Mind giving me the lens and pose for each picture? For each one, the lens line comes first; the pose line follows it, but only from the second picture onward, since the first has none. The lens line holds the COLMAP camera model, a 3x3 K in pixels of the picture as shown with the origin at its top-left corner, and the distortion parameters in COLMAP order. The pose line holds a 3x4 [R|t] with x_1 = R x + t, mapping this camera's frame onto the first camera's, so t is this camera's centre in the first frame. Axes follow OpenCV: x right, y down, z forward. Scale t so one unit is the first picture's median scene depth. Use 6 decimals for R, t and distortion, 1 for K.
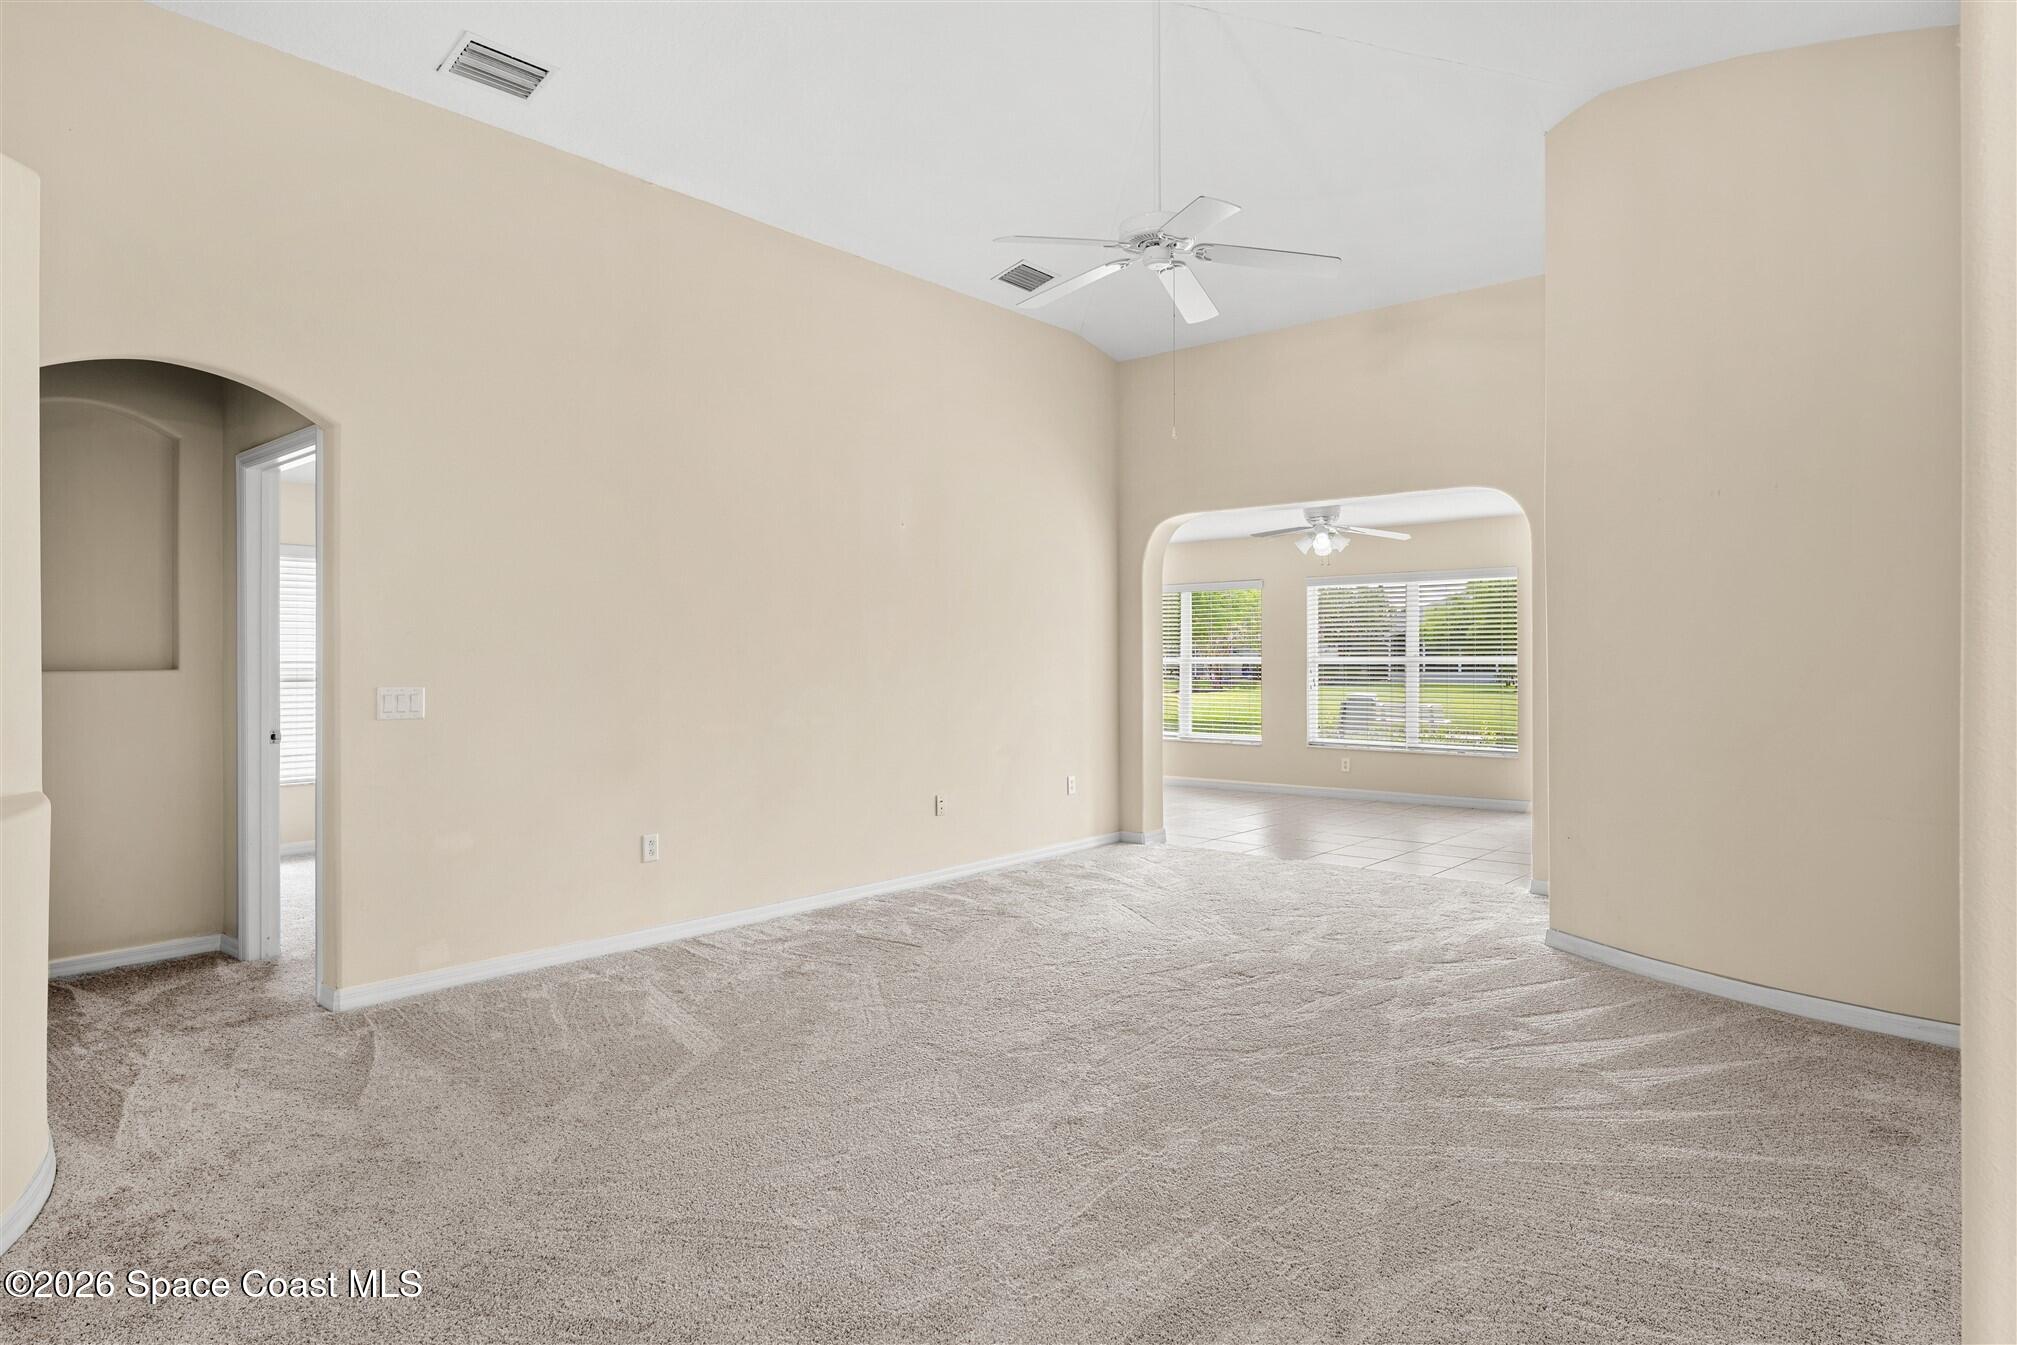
lens RADIAL K [[1105.4, 0, 1022.7], [0, 1105.4, 659.0], [0, 0, 1]] dist [0.003196, 0.000445]
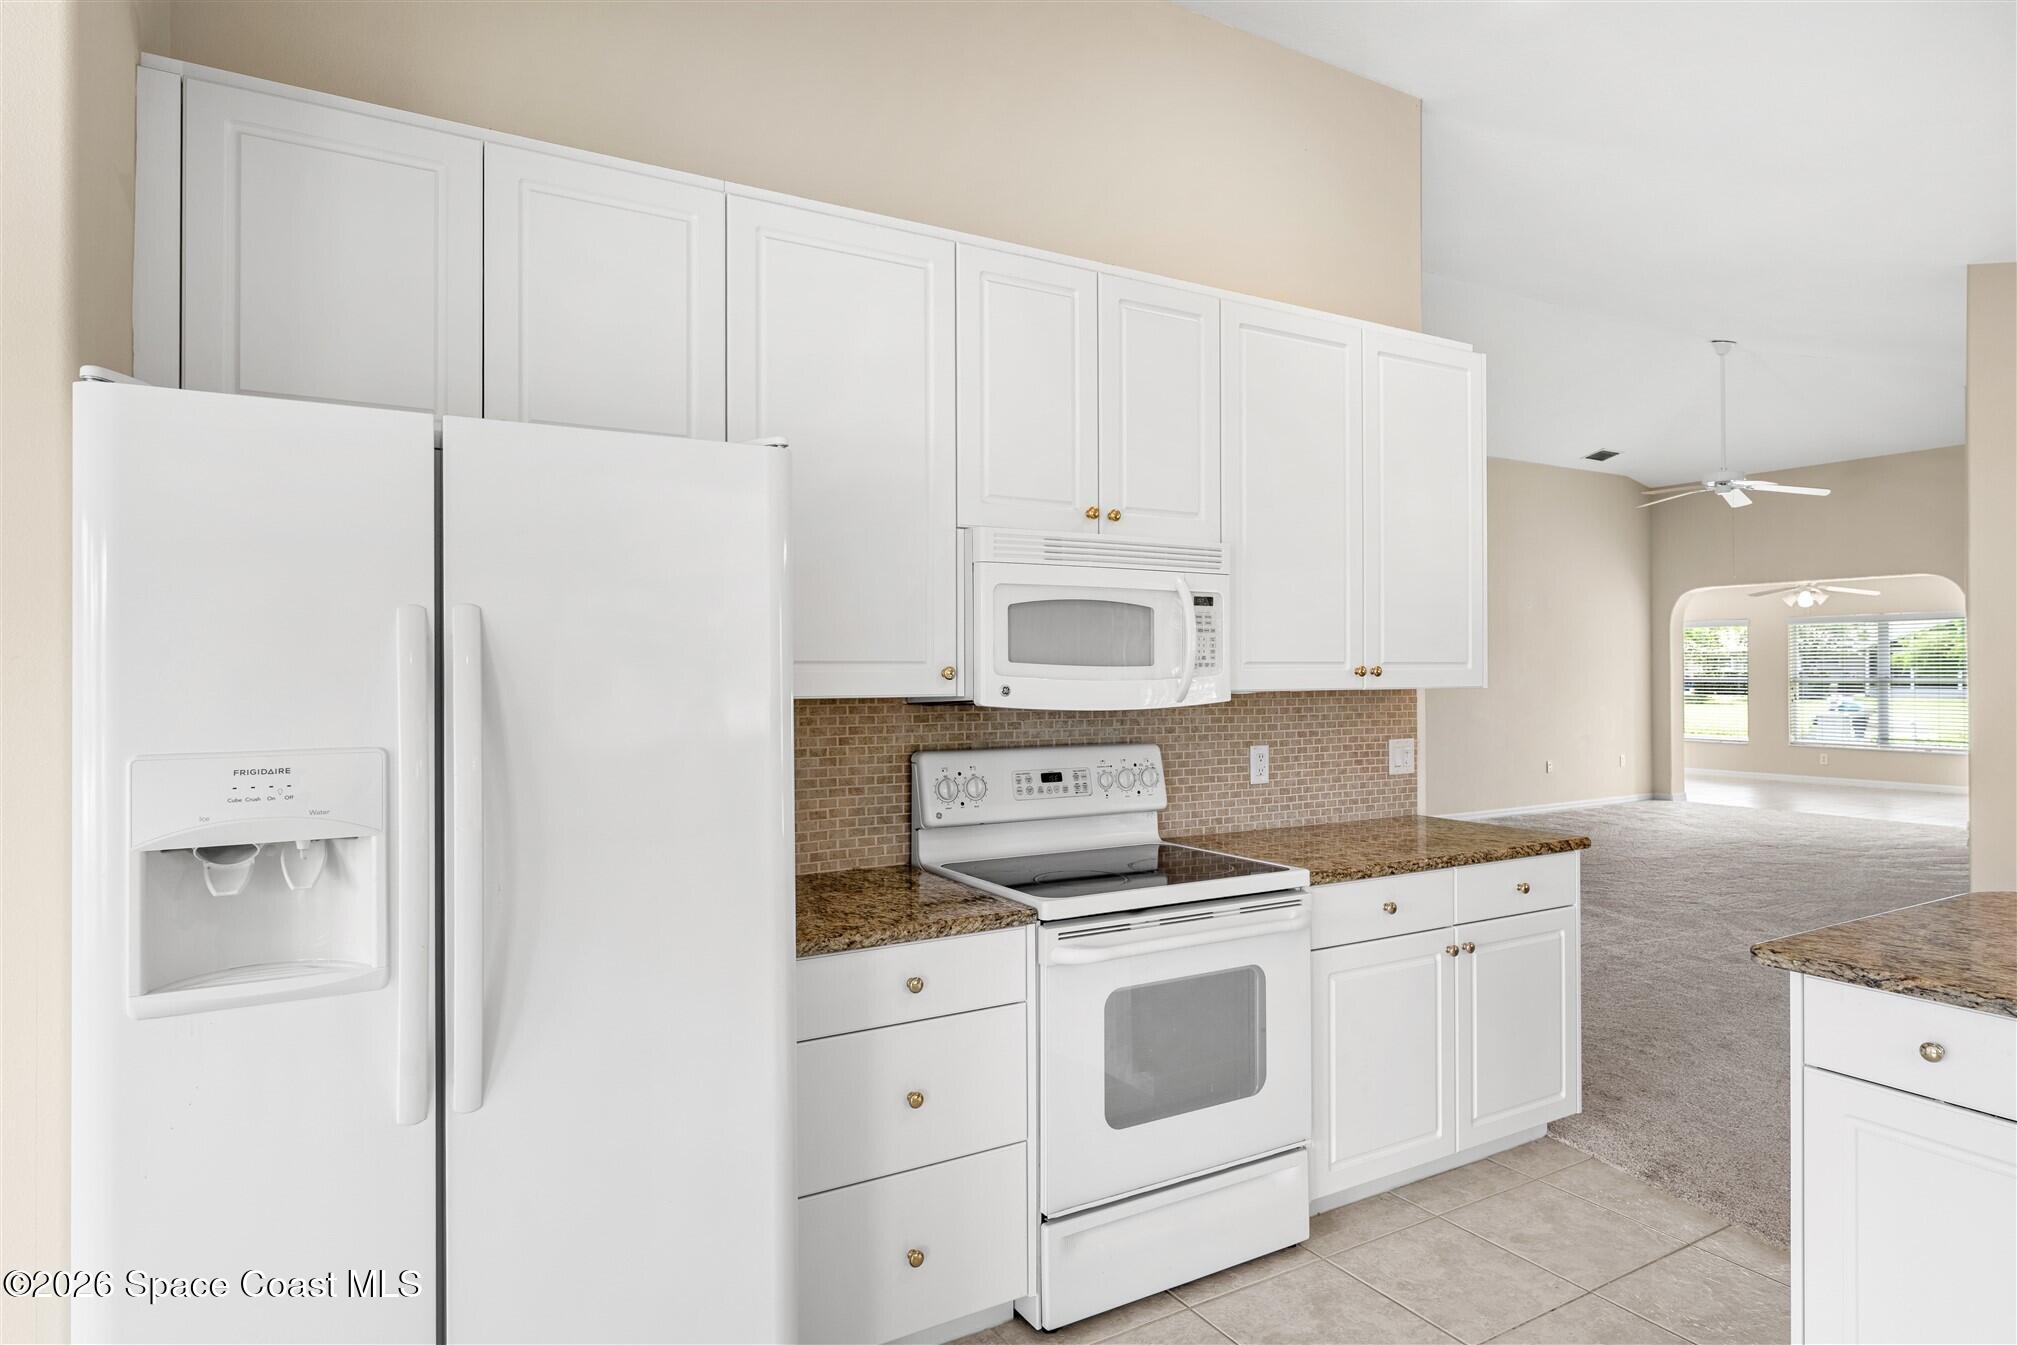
lens RADIAL K [[1105.4, 0, 1017.6], [0, 1105.4, 663.5], [0, 0, 1]] dist [0.003196, 0.000445]
pose [[0.944249, -0.005247, -0.329191, -0.247845], [0.003577, 0.999977, -0.005678, -0.018920], [0.329213, 0.004184, 0.944246, -0.774201]]
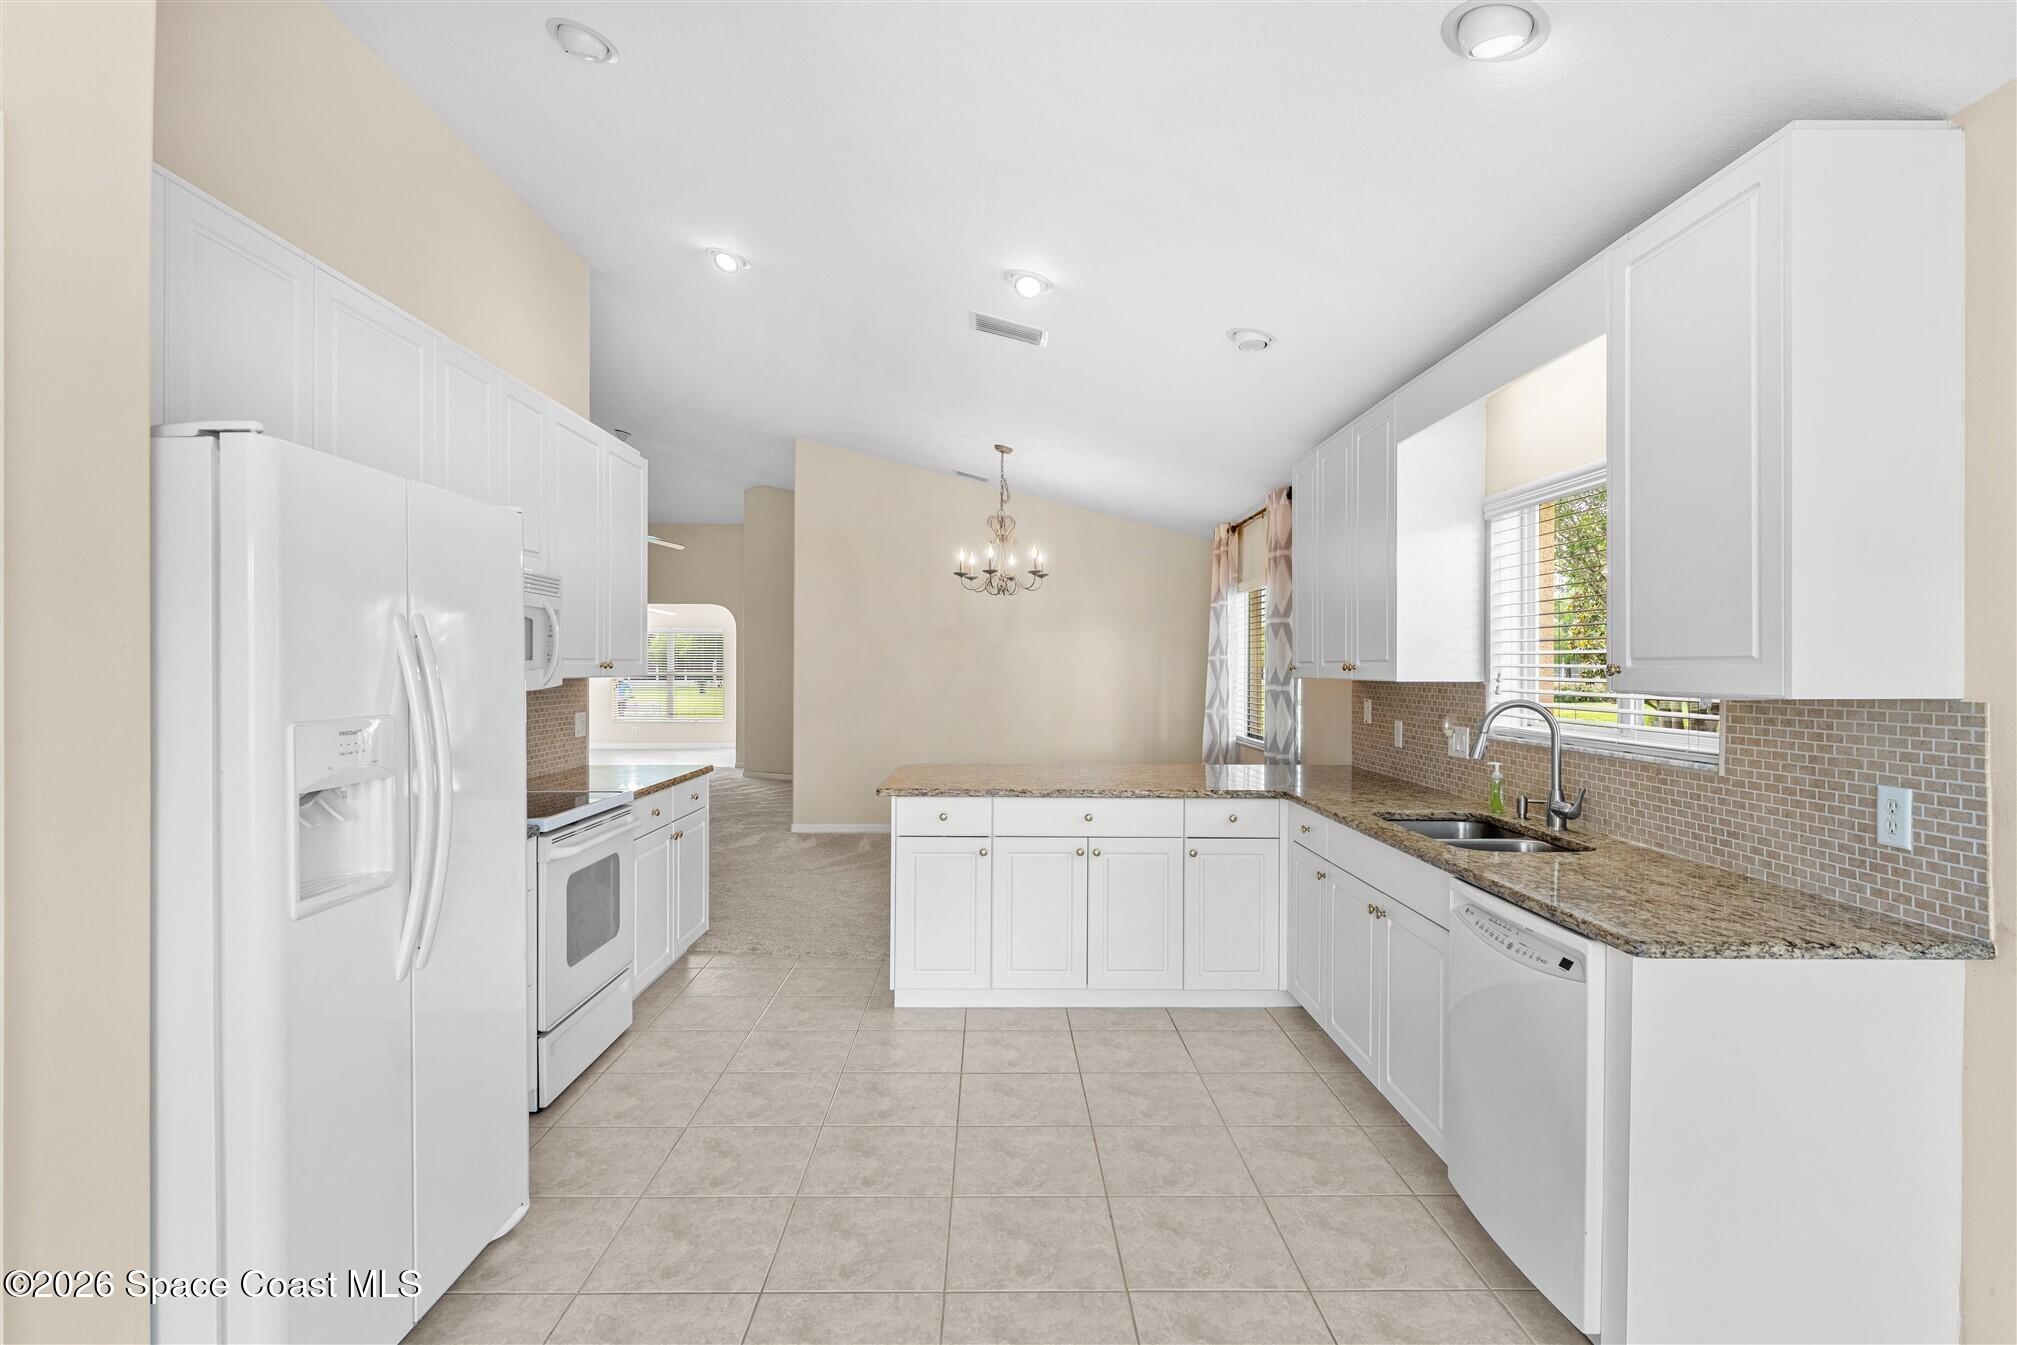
lens RADIAL K [[1018.1, 0, 976.2], [0, 1018.1, 668.4], [0, 0, 1]] dist [0.002501, 0.000743]
pose [[0.774206, 0.000792, 0.632933, -0.472939], [-0.003783, 0.999987, 0.003376, -0.018635], [-0.632923, -0.005008, 0.774199, -0.919871]]
